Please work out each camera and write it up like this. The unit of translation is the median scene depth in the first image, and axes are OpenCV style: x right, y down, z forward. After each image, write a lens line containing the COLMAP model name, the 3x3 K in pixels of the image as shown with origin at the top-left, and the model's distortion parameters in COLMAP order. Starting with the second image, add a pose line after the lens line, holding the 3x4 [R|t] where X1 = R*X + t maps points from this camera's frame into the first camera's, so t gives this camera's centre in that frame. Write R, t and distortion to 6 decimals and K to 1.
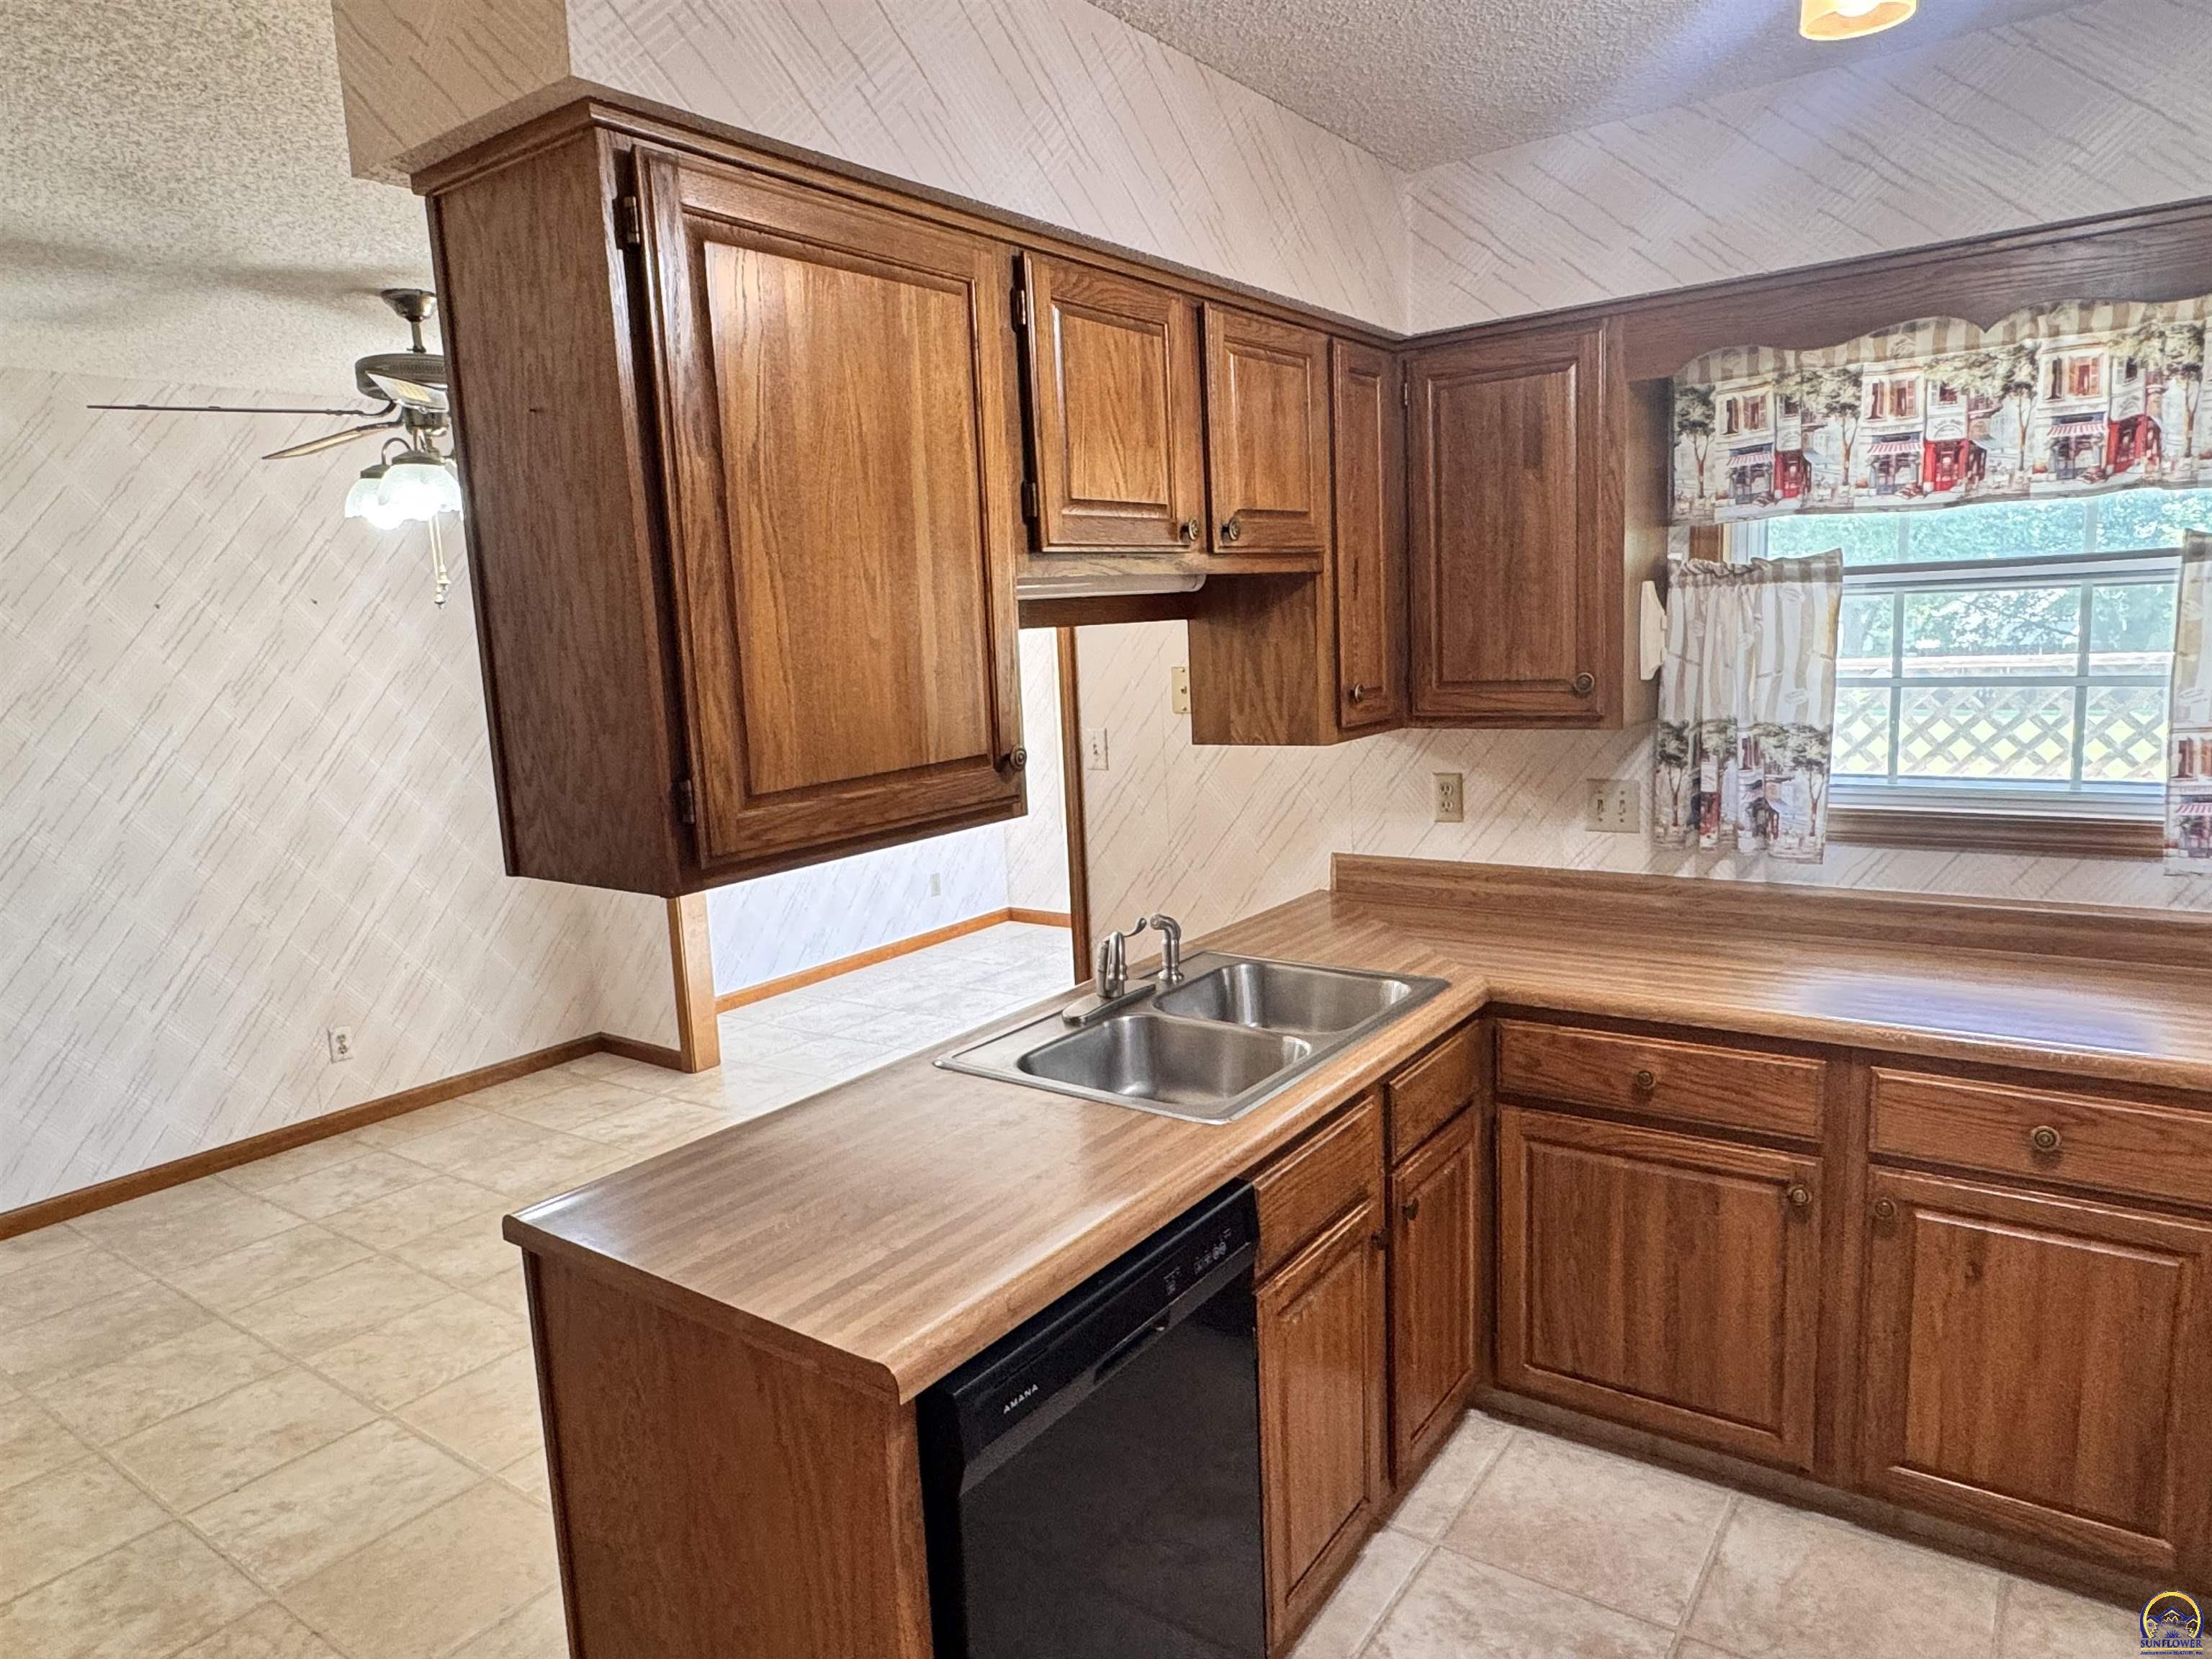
lens RADIAL K [[1378.6, 0, 1103.3], [0, 1378.6, 836.7], [0, 0, 1]] dist [-0.001023, 0.000459]
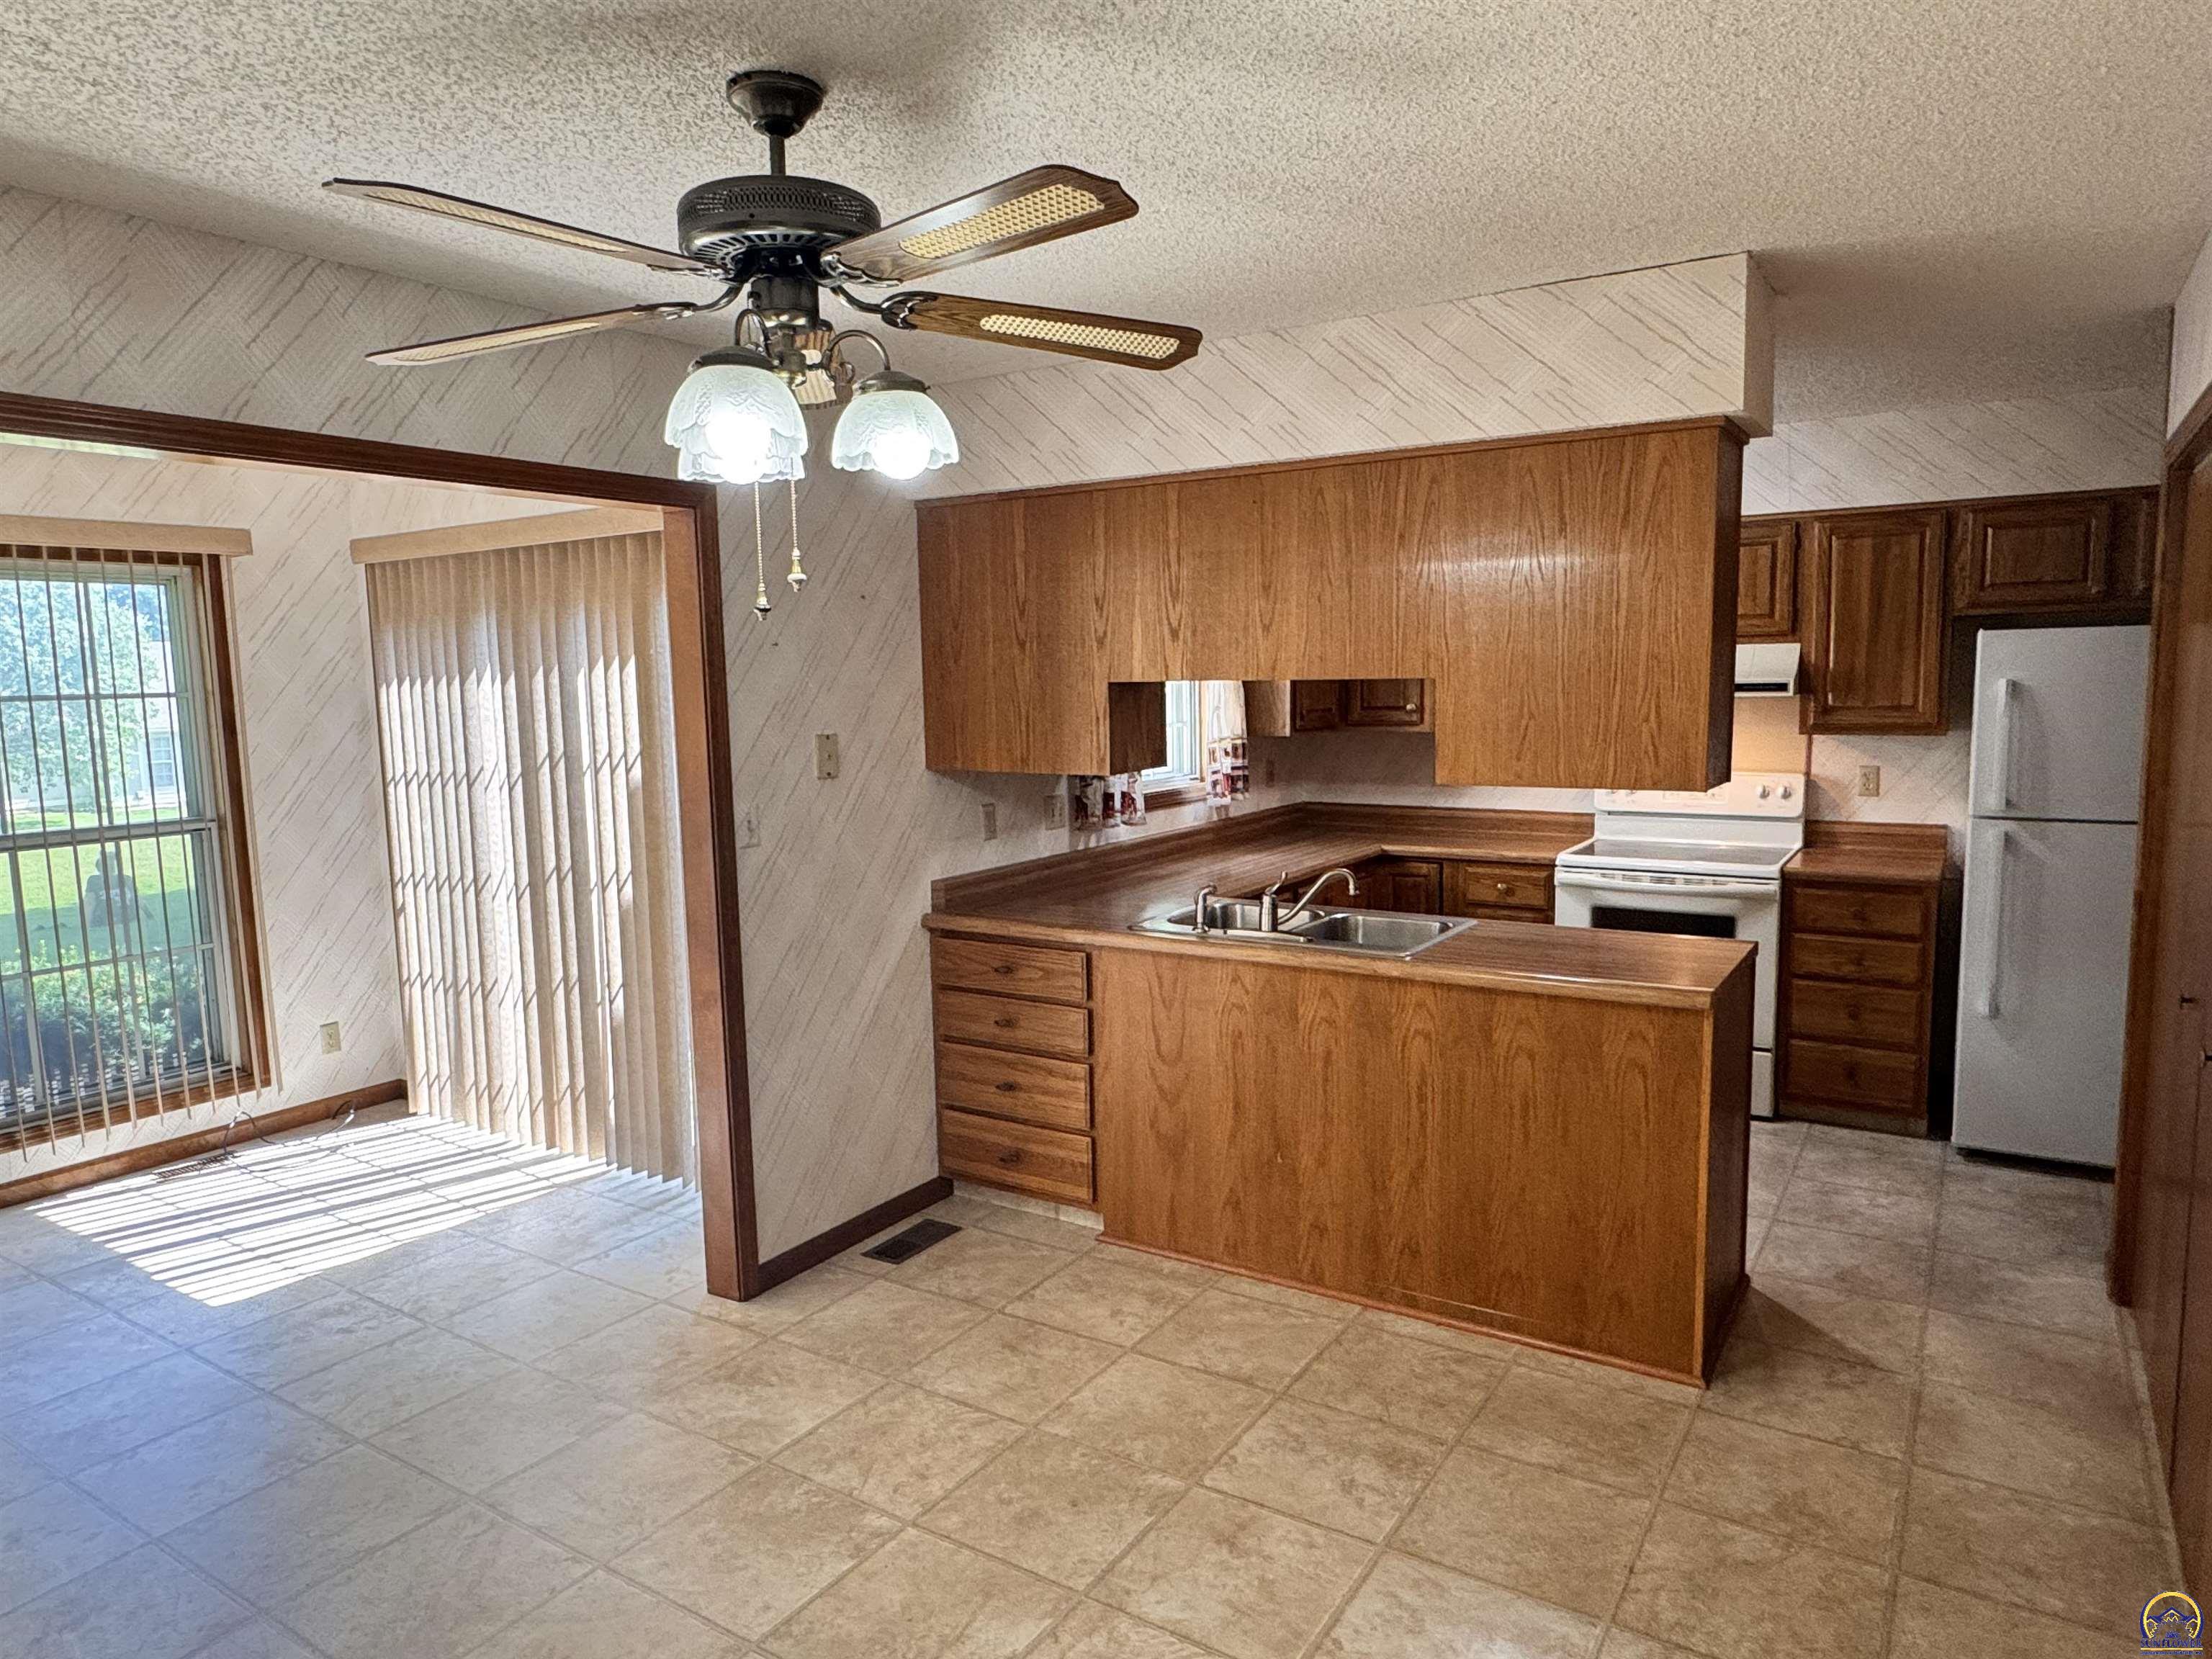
lens RADIAL K [[1378.6, 0, 1103.3], [0, 1378.6, 836.7], [0, 0, 1]] dist [-0.001023, 0.000459]
pose [[-0.048365, -0.069705, 0.996395, -1.514674], [0.181223, 0.980393, 0.077382, -0.133899], [-0.982252, 0.184312, -0.034785, 1.267680]]
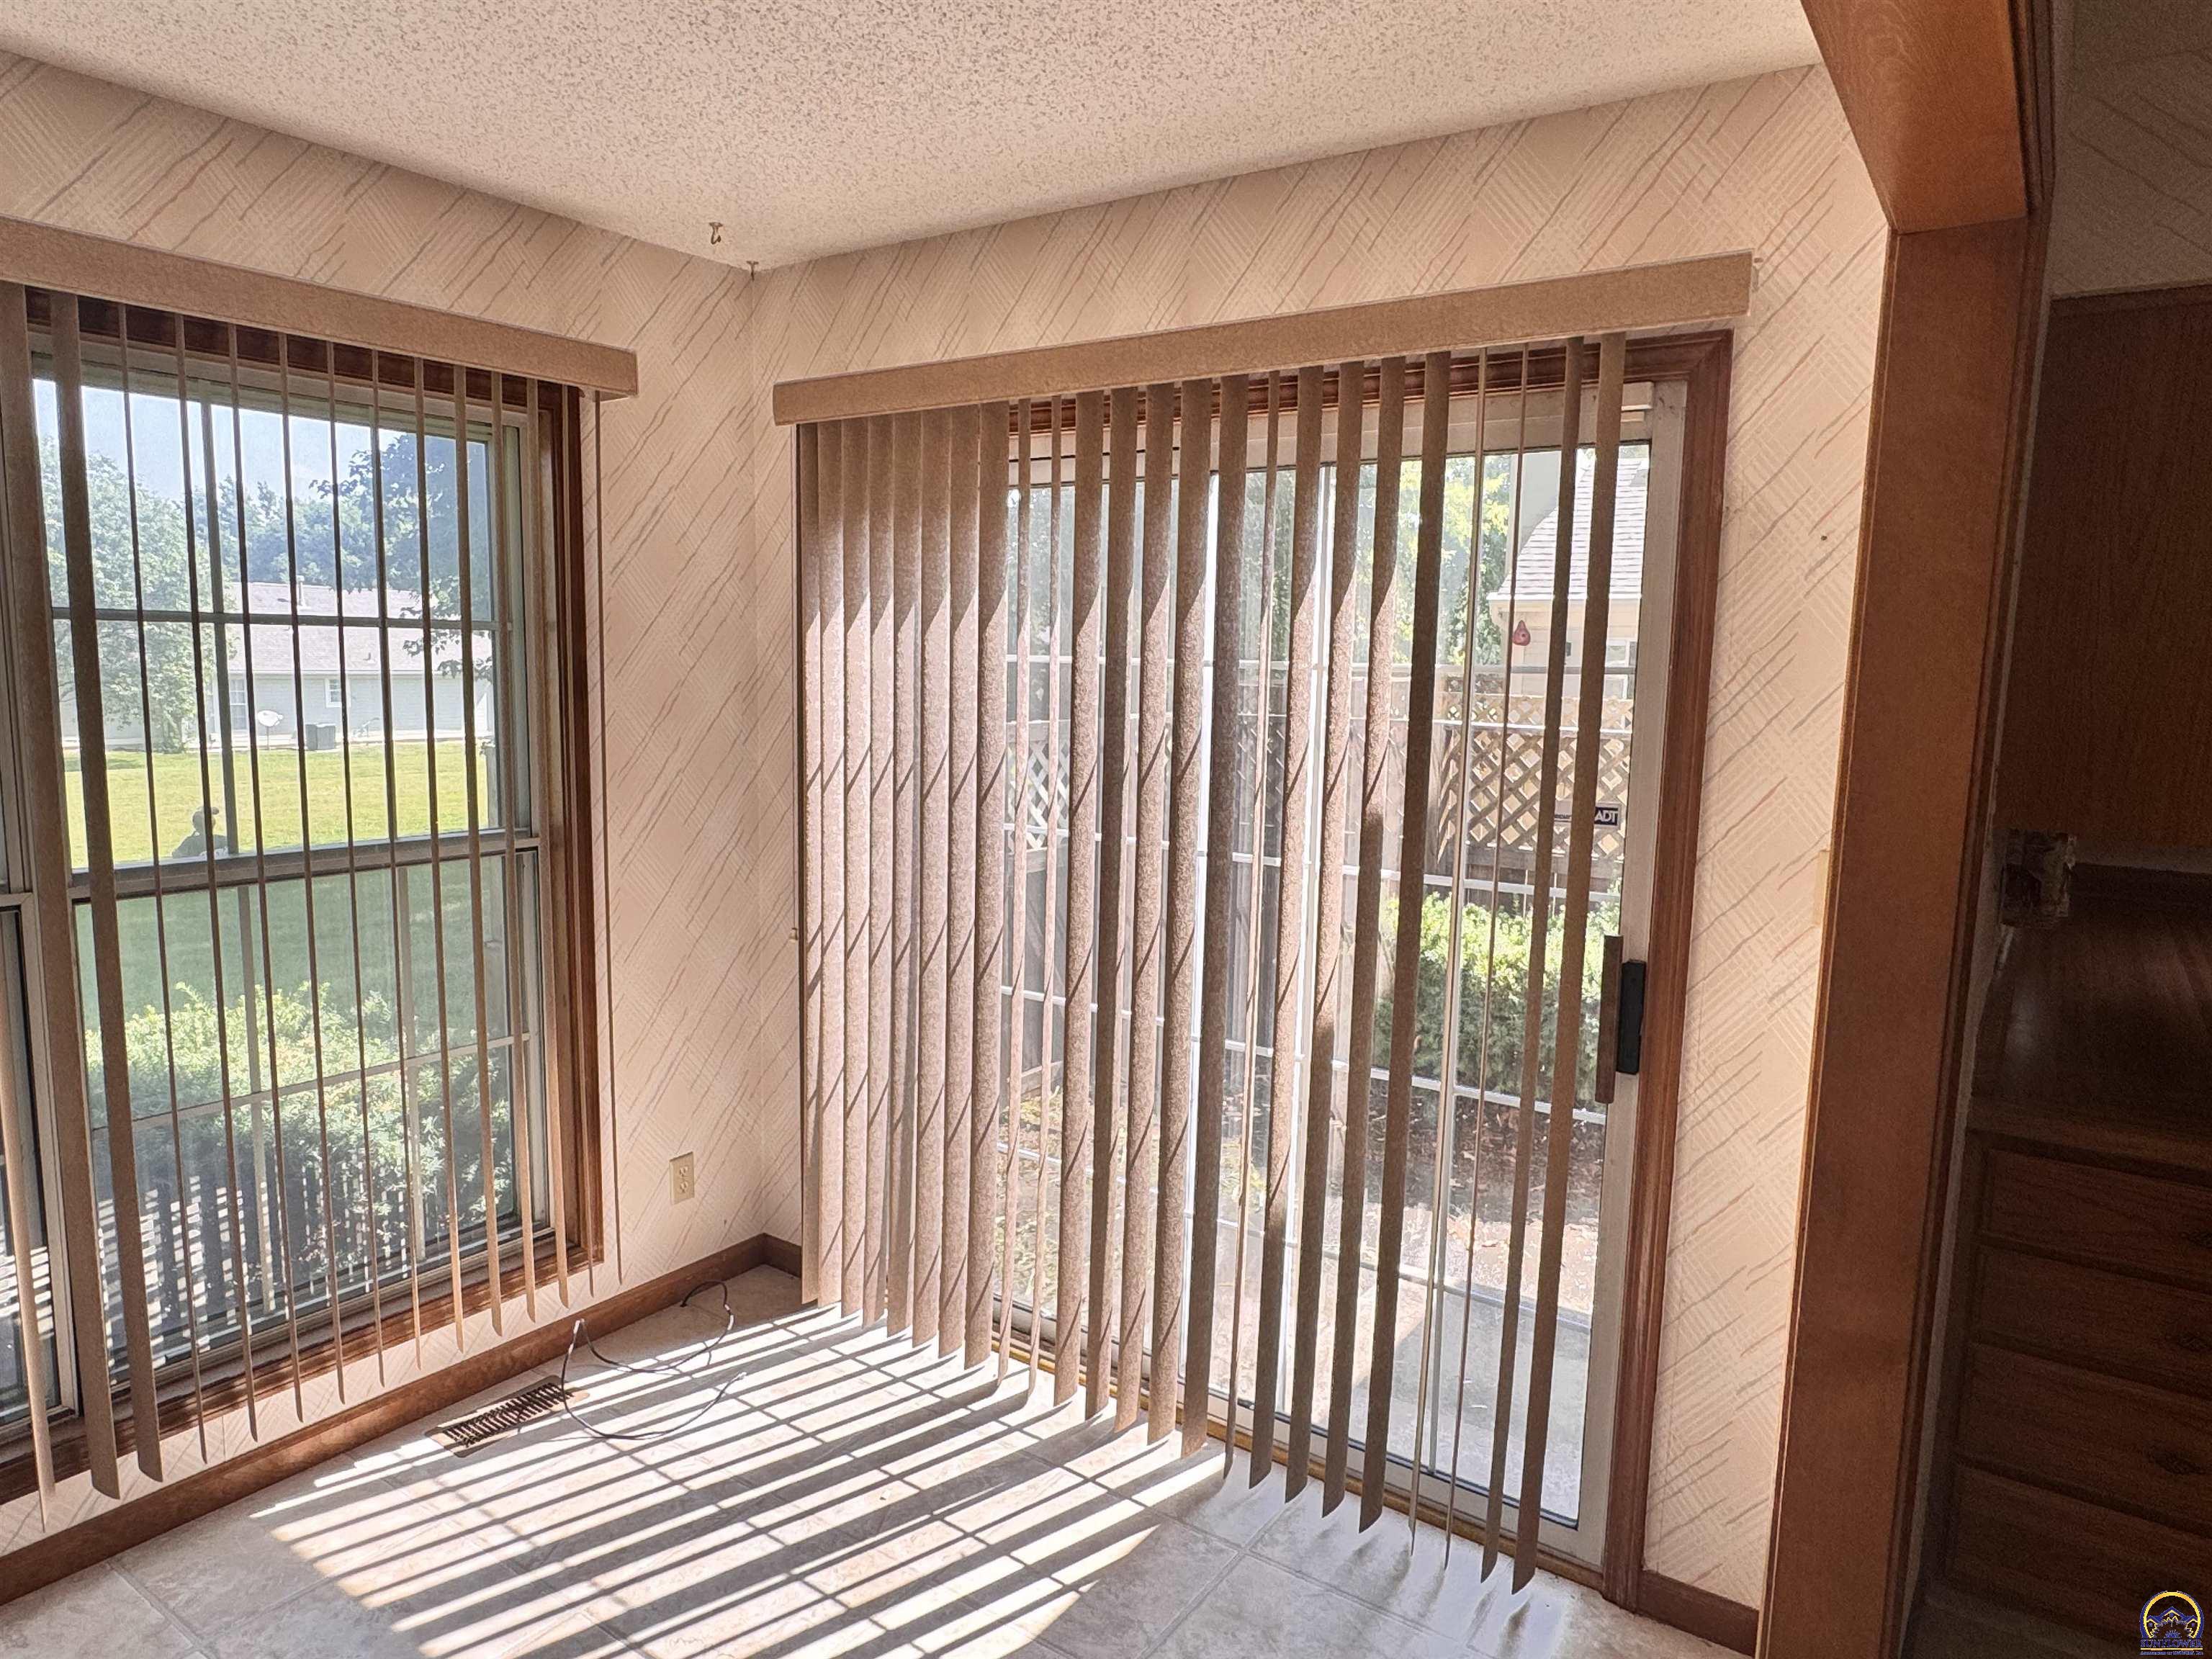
lens RADIAL K [[1384.4, 0, 1099.8], [0, 1384.4, 835.6], [0, 0, 1]] dist [-0.005157, 0.000752]
pose [[-0.013960, -0.084010, 0.996367, -0.677802], [0.136830, 0.986930, 0.085131, -0.273167], [-0.990496, 0.137521, -0.002283, 1.982770]]
